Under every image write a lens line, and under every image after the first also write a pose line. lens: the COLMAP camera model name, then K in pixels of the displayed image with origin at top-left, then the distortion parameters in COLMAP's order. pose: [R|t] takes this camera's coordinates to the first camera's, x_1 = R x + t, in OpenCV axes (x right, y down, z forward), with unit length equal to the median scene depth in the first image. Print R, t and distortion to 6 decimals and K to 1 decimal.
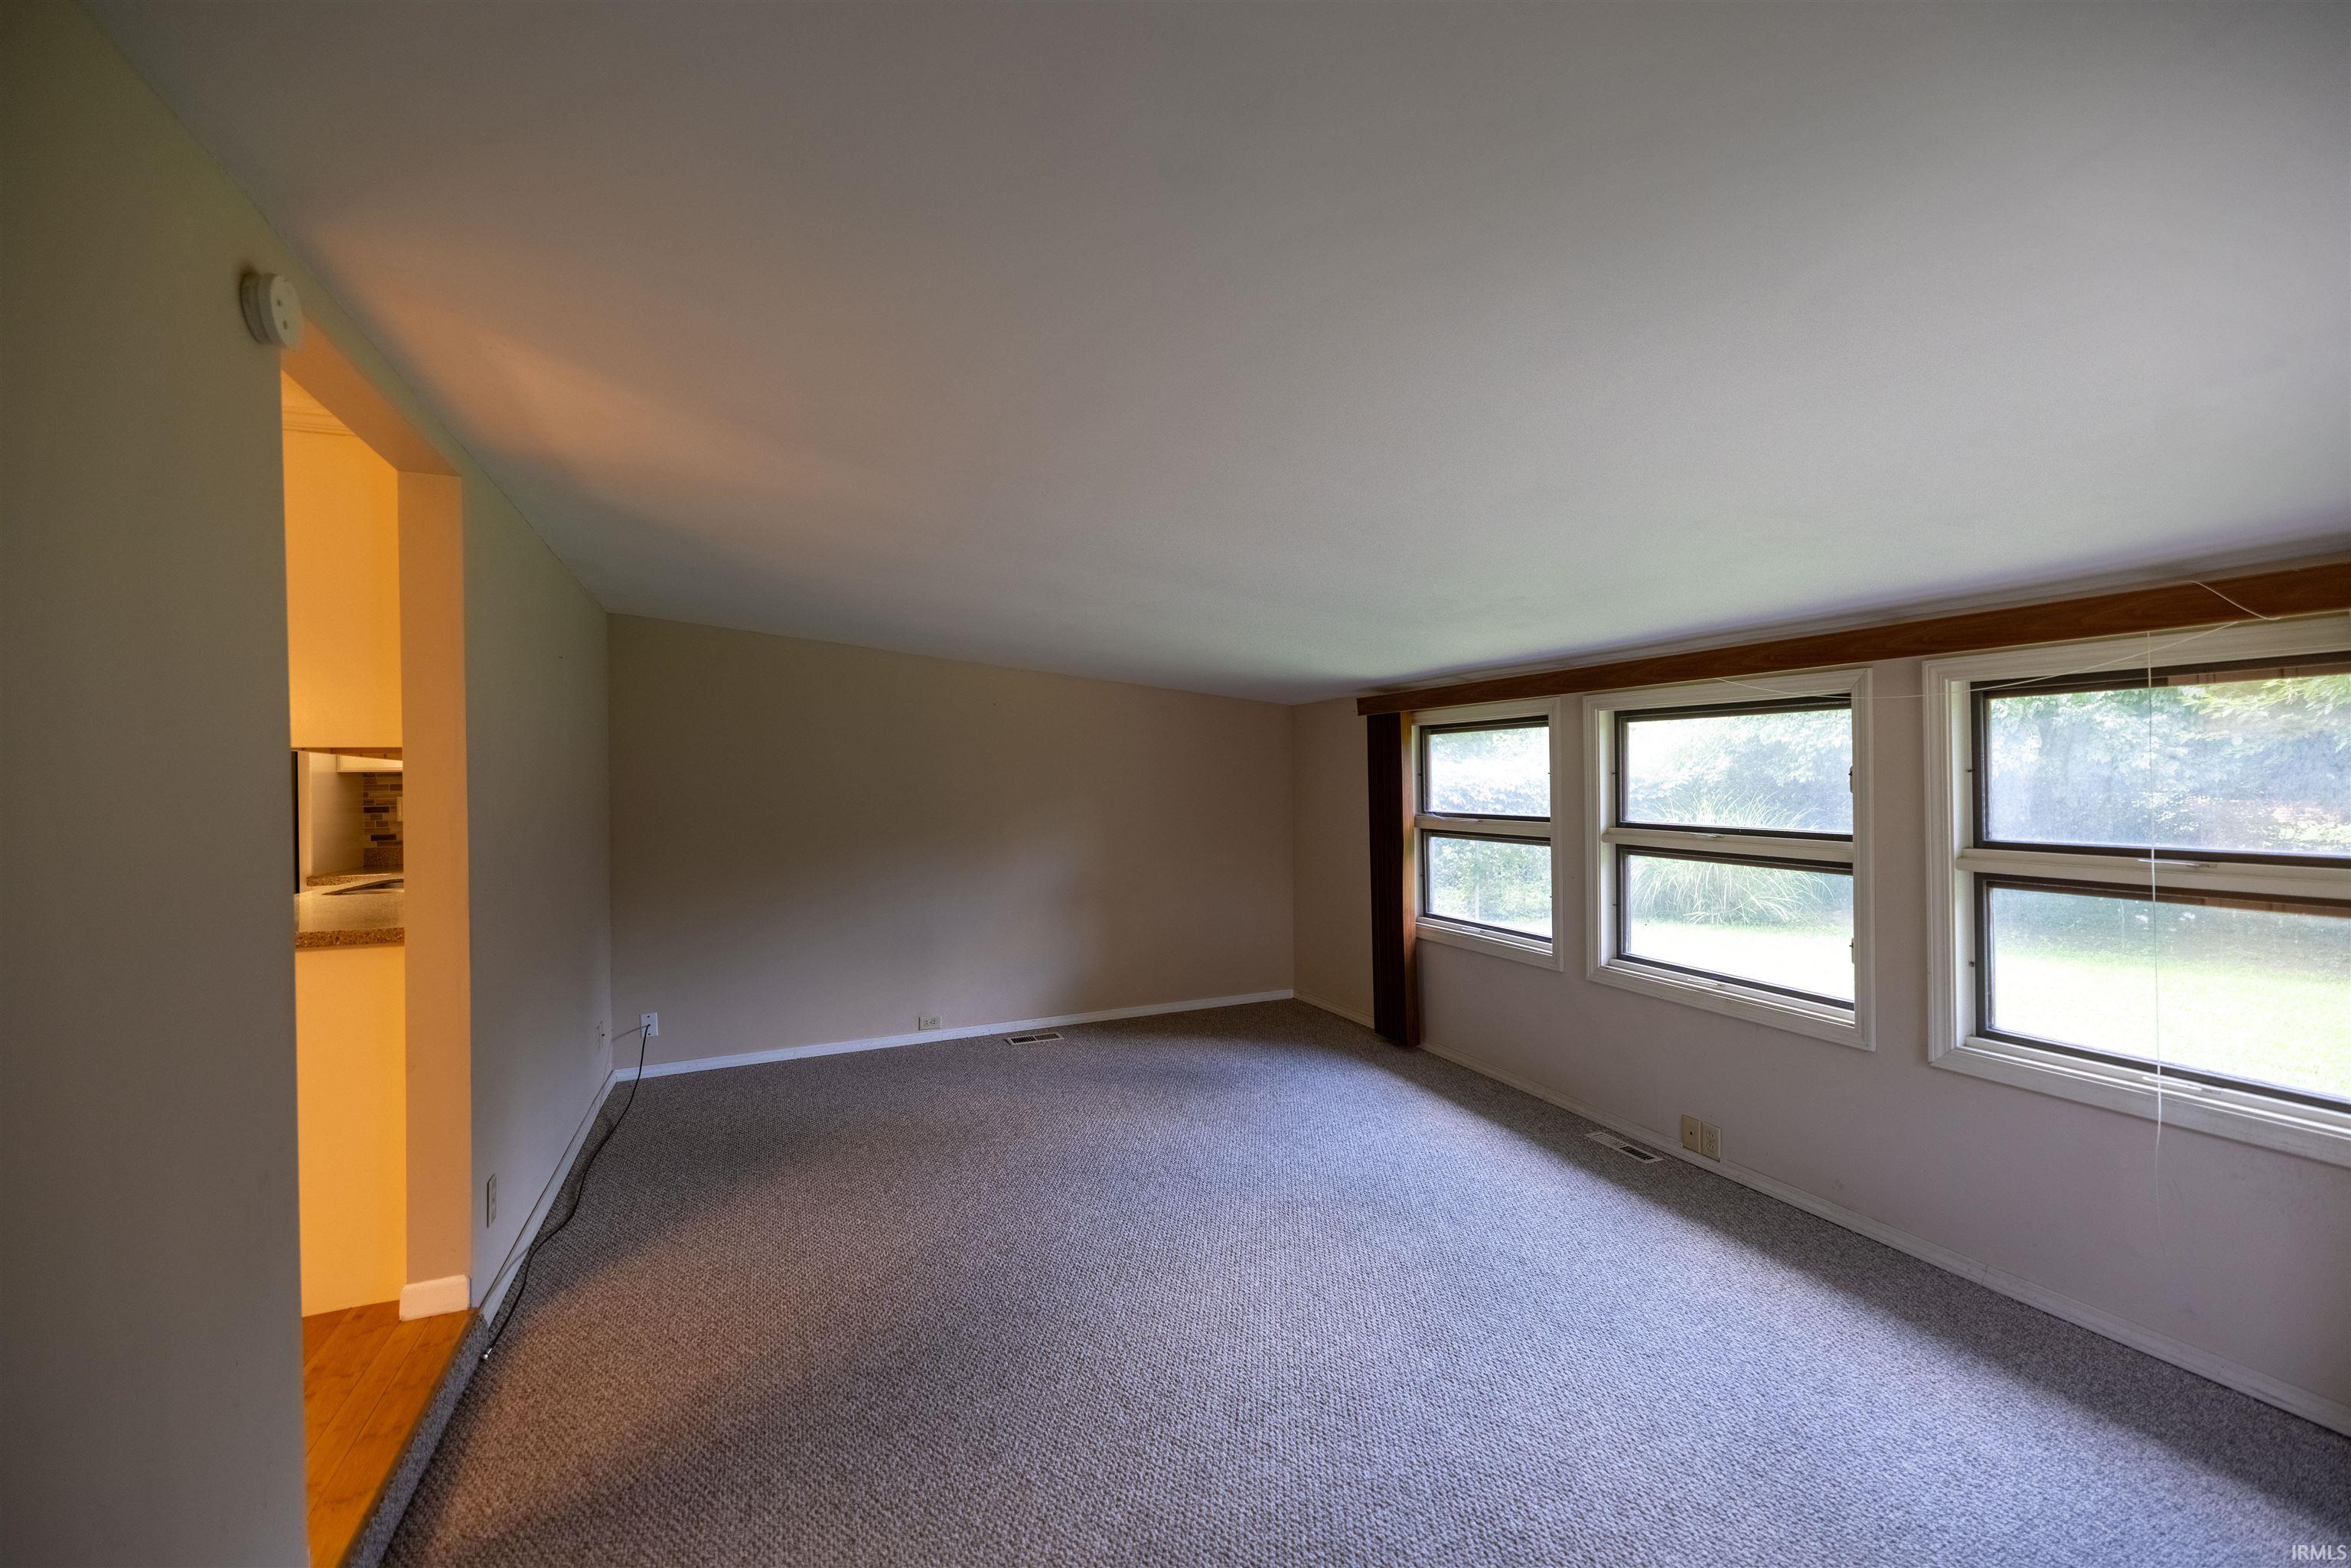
lens RADIAL K [[987.4, 0, 1131.4], [0, 987.4, 790.2], [0, 0, 1]] dist [0.002936, 0.000584]
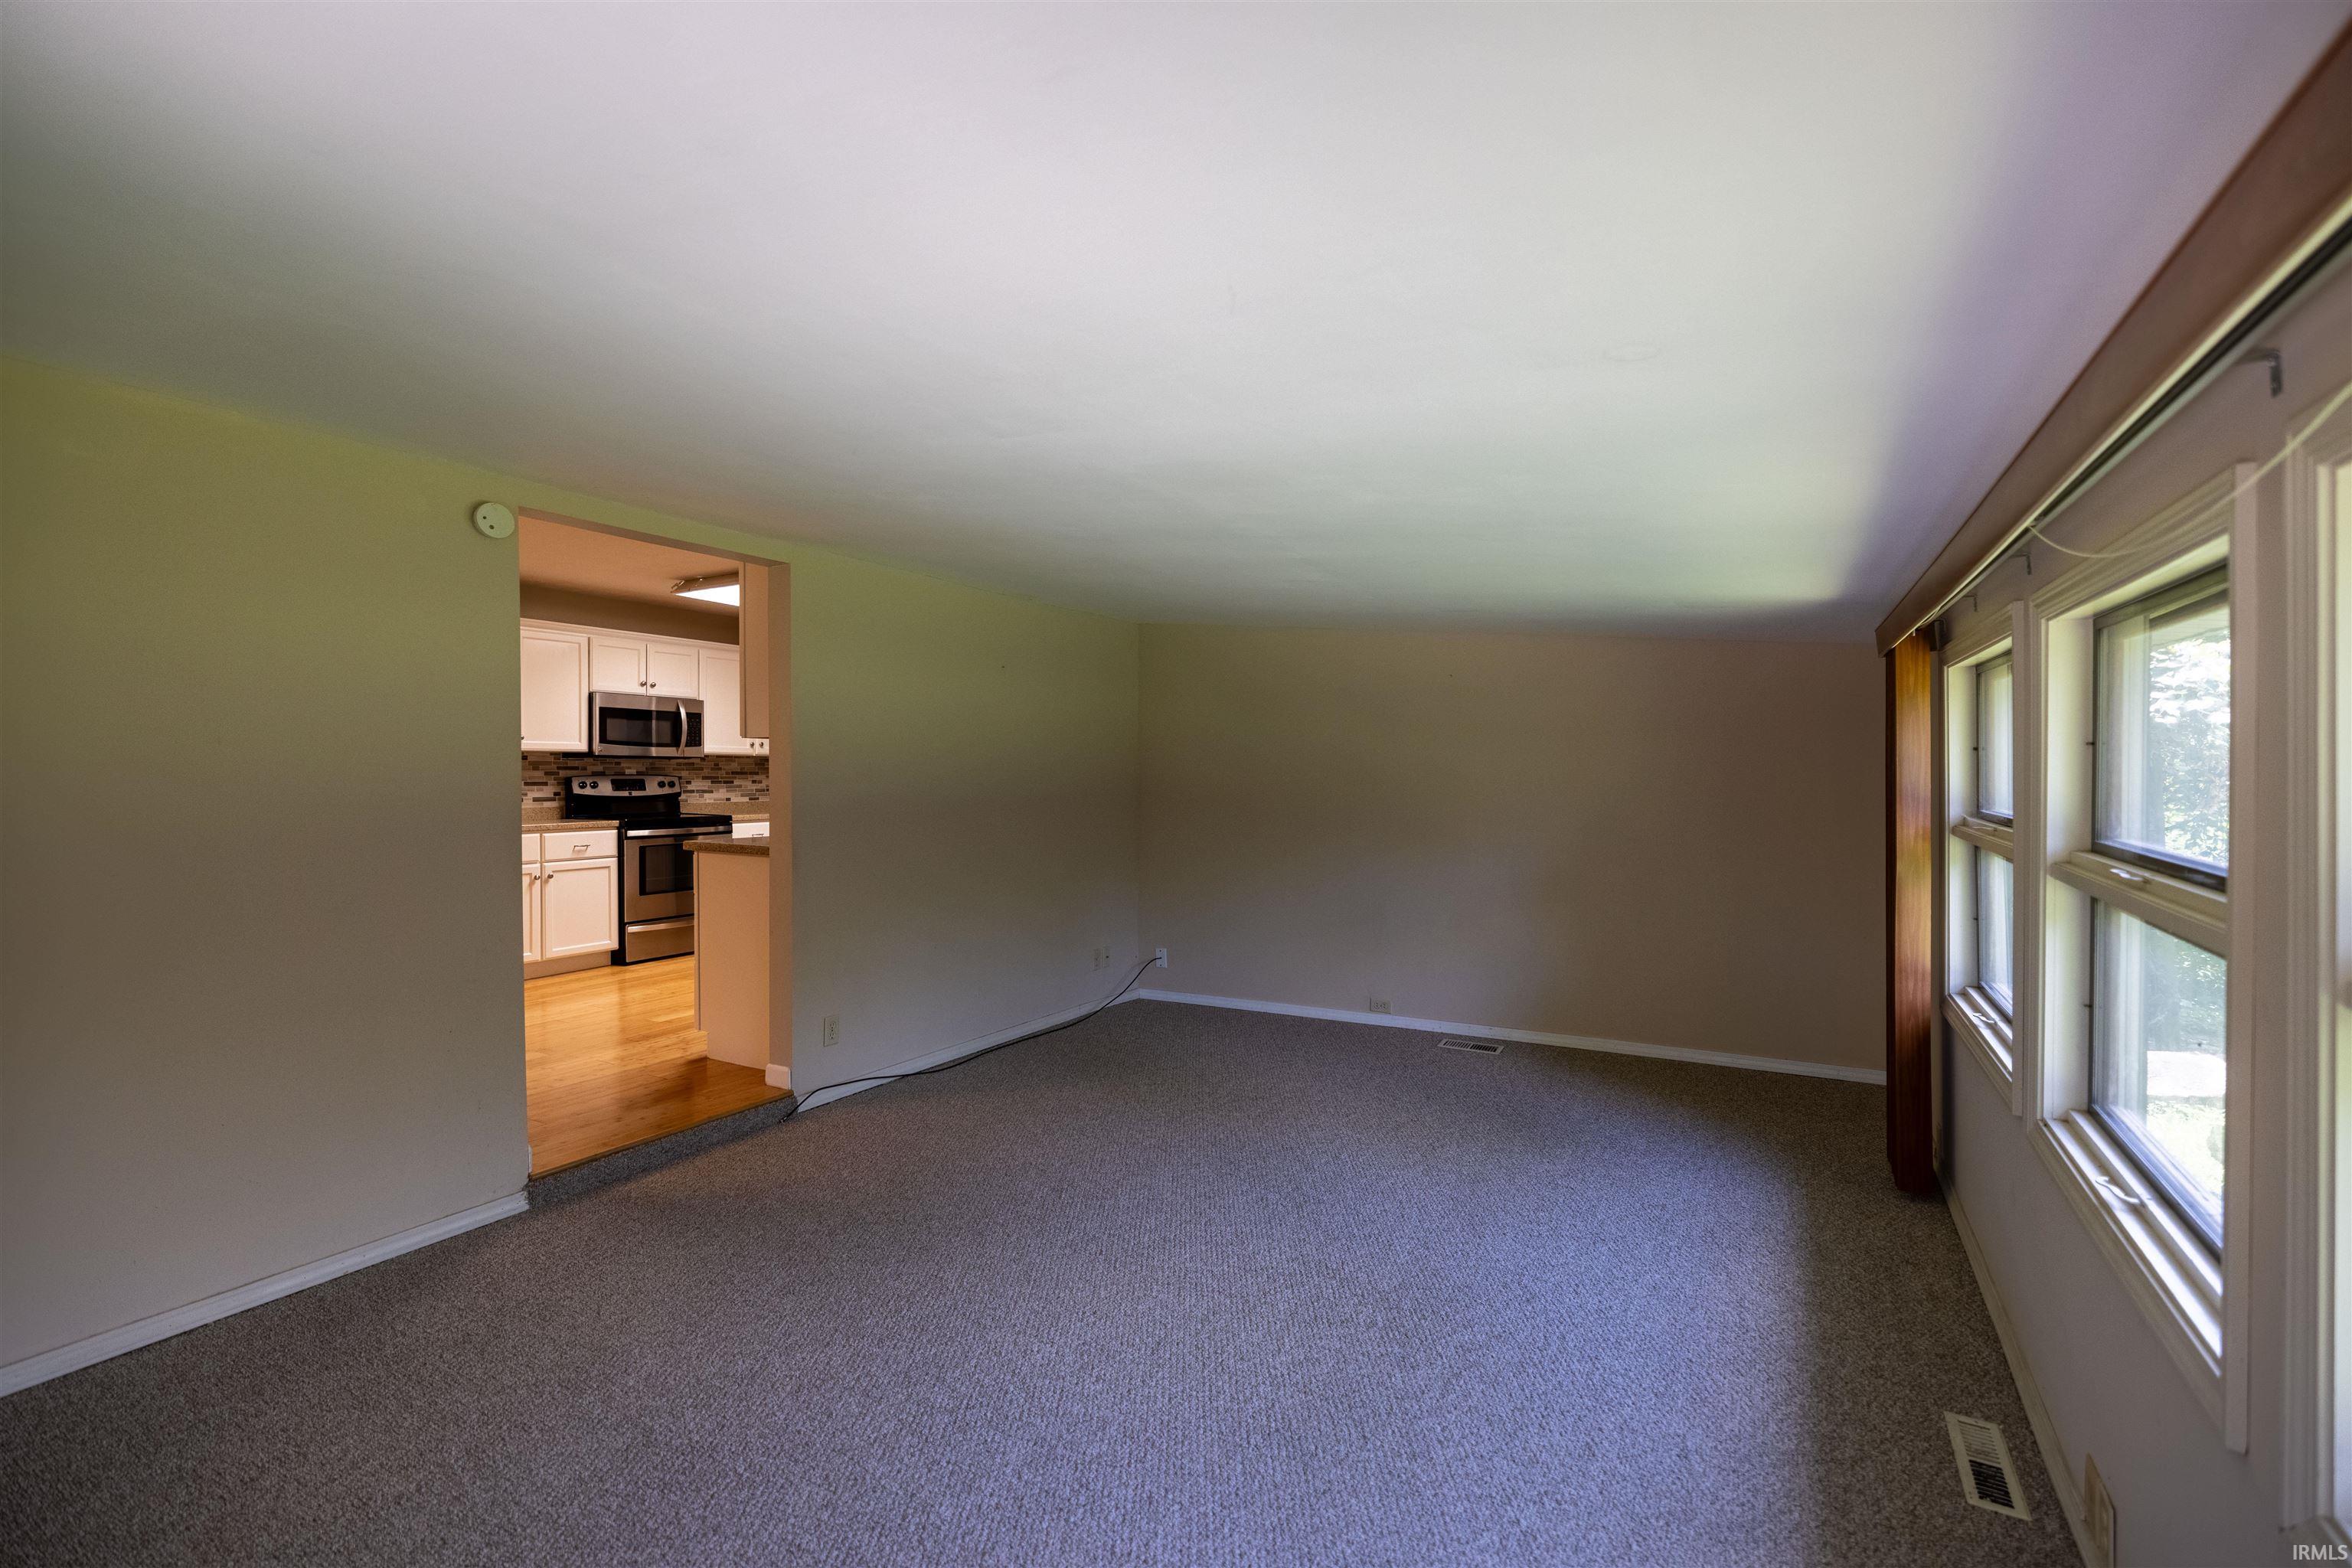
lens RADIAL K [[987.8, 0, 1171.4], [0, 987.8, 767.9], [0, 0, 1]] dist [0.002936, 0.000584]
pose [[0.619322, 0.010741, -0.785064, 0.584946], [-0.012036, 0.999919, 0.004185, -0.002676], [0.785045, 0.006857, 0.619401, 0.307454]]
